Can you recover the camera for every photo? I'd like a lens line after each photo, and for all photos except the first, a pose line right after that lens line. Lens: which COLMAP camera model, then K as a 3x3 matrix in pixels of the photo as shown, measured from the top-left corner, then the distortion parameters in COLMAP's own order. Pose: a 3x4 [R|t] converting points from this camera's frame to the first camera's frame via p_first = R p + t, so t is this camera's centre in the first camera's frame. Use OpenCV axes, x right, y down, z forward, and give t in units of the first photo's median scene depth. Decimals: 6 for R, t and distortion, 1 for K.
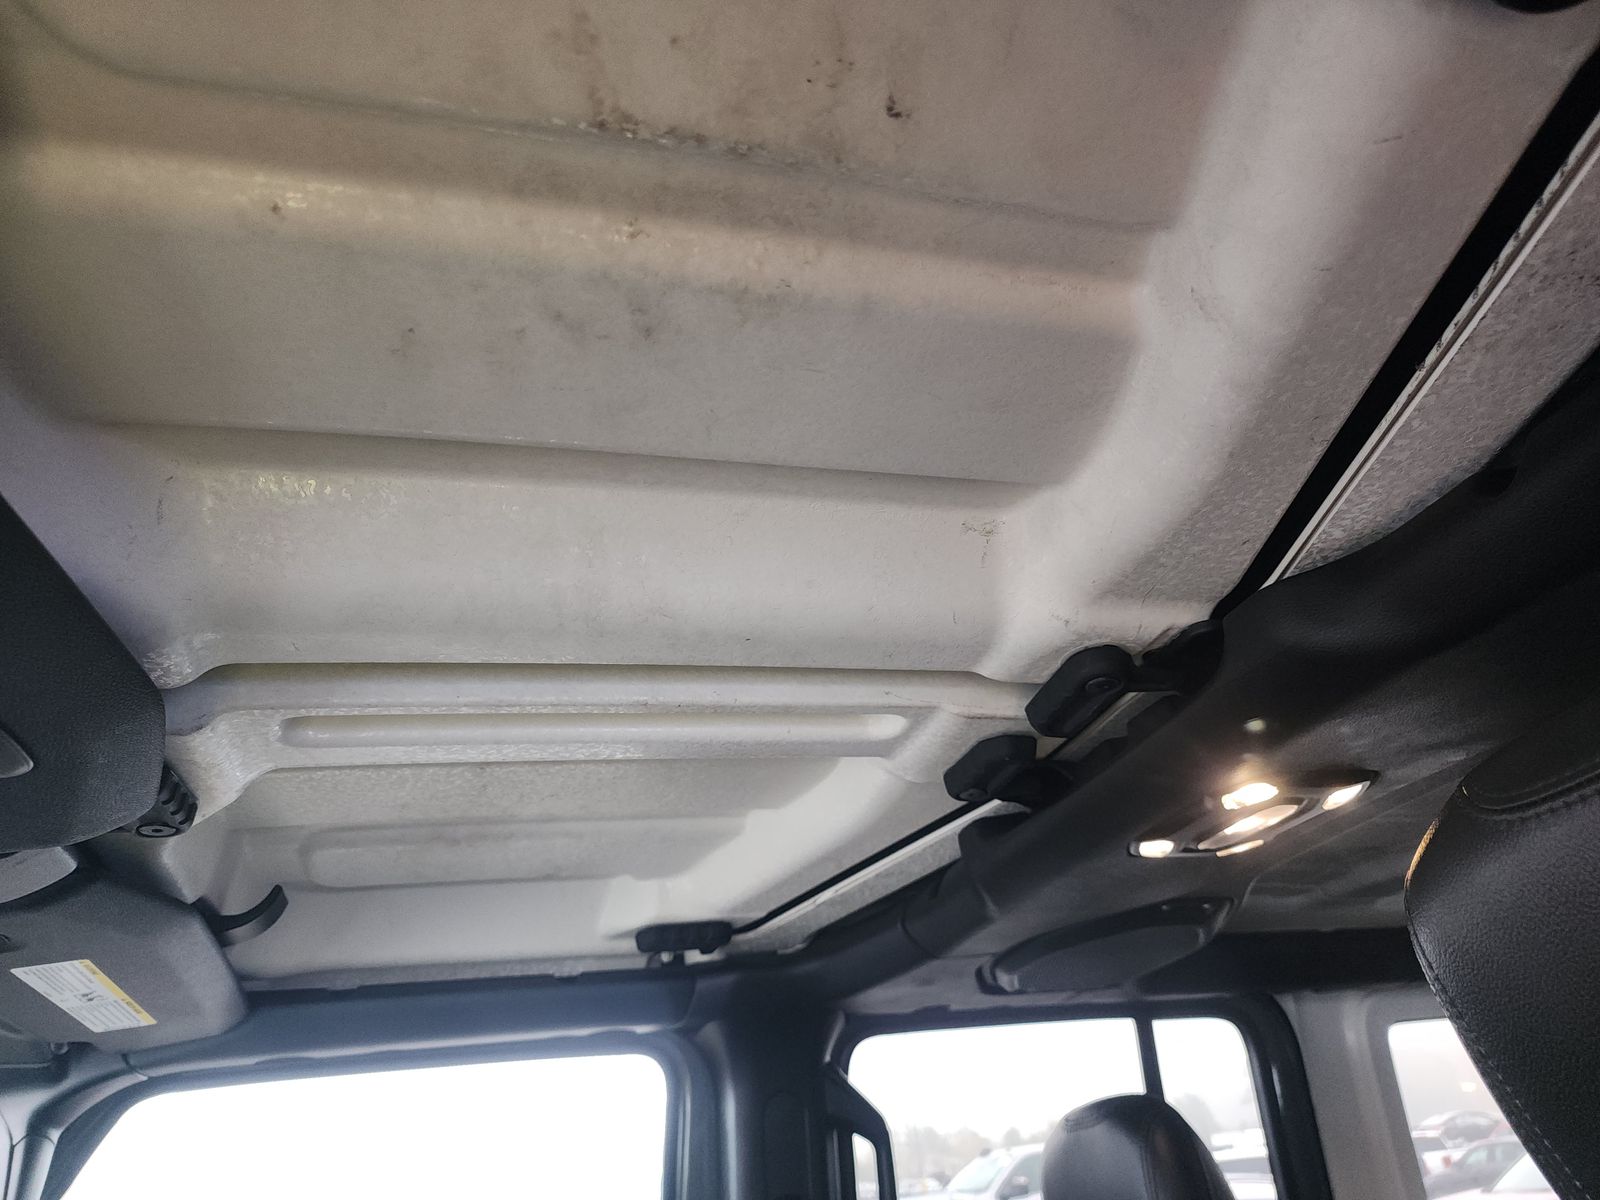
lens RADIAL K [[1088.2, 0, 800.0], [0, 1088.2, 600.0], [0, 0, 1]] dist [-0.004263, -0.003298]
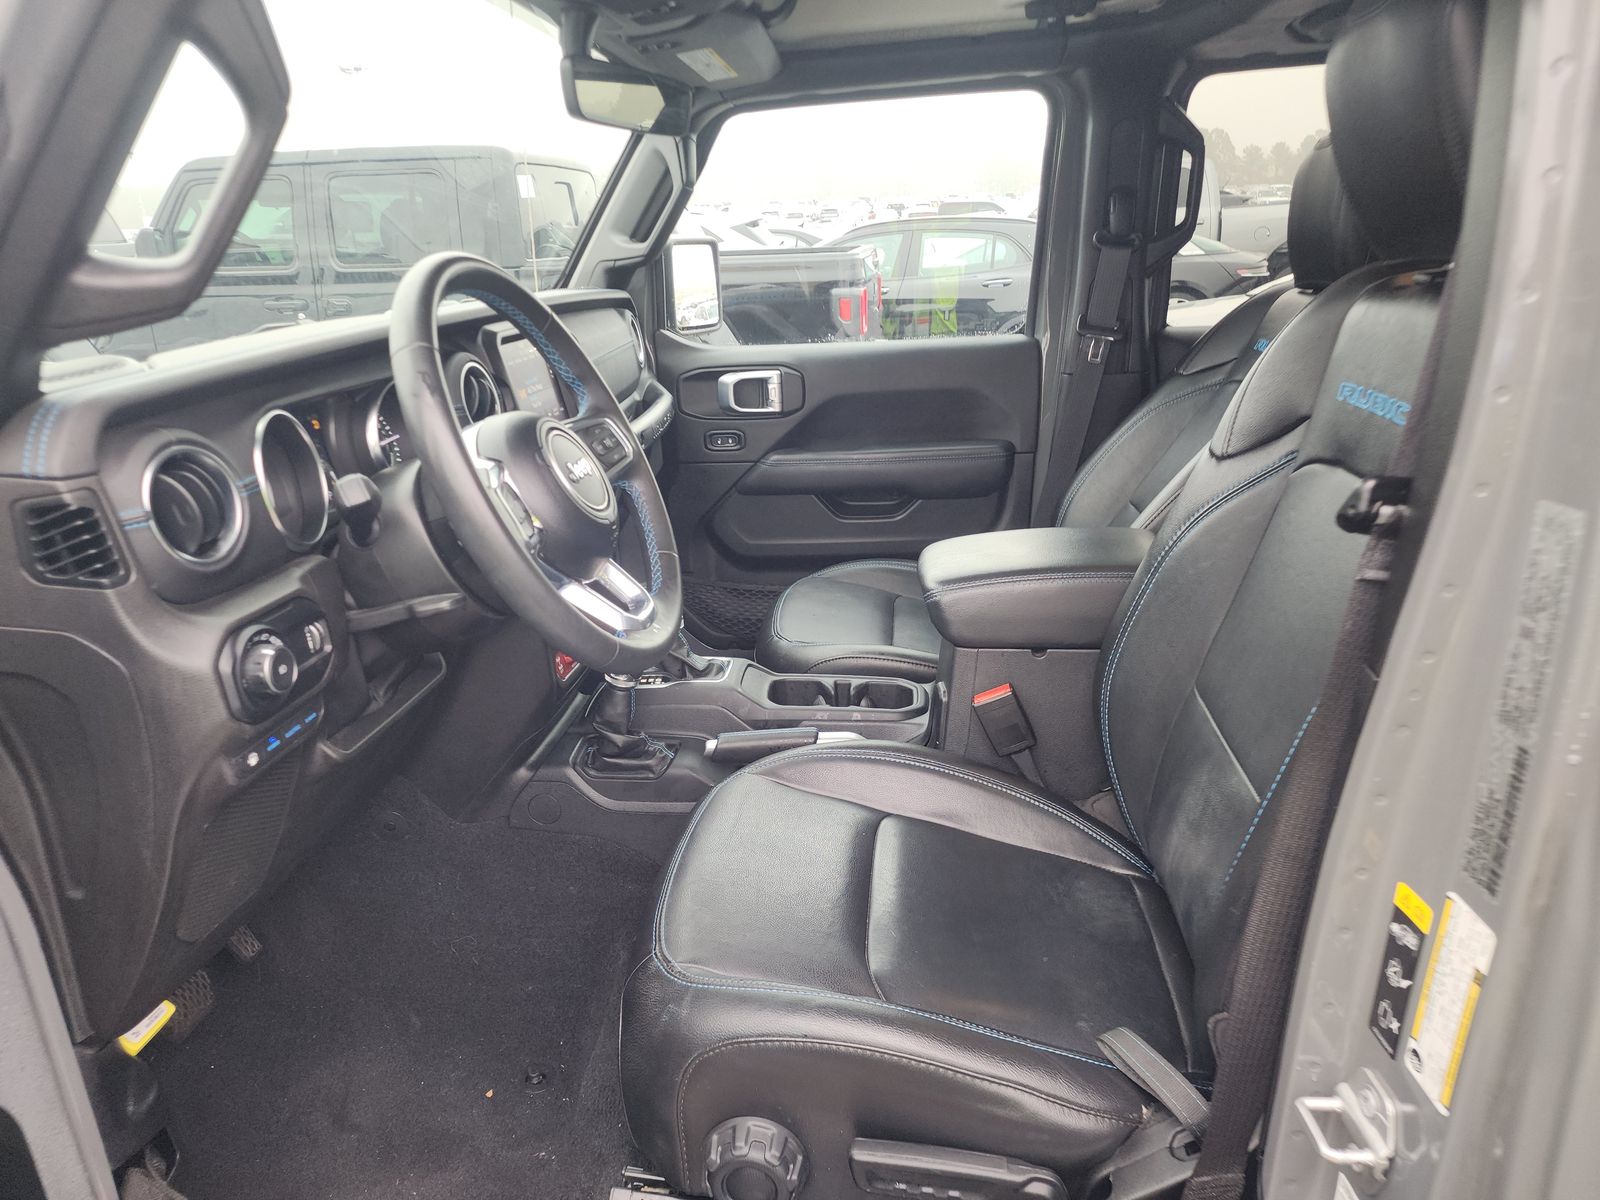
lens RADIAL K [[1088.2, 0, 800.0], [0, 1088.2, 600.0], [0, 0, 1]] dist [-0.004263, -0.003298]
pose [[0.922688, 0.168632, -0.346713, 0.195437], [0.153248, 0.664773, 0.731158, -0.252201], [0.353782, -0.727764, 0.587535, -0.486540]]
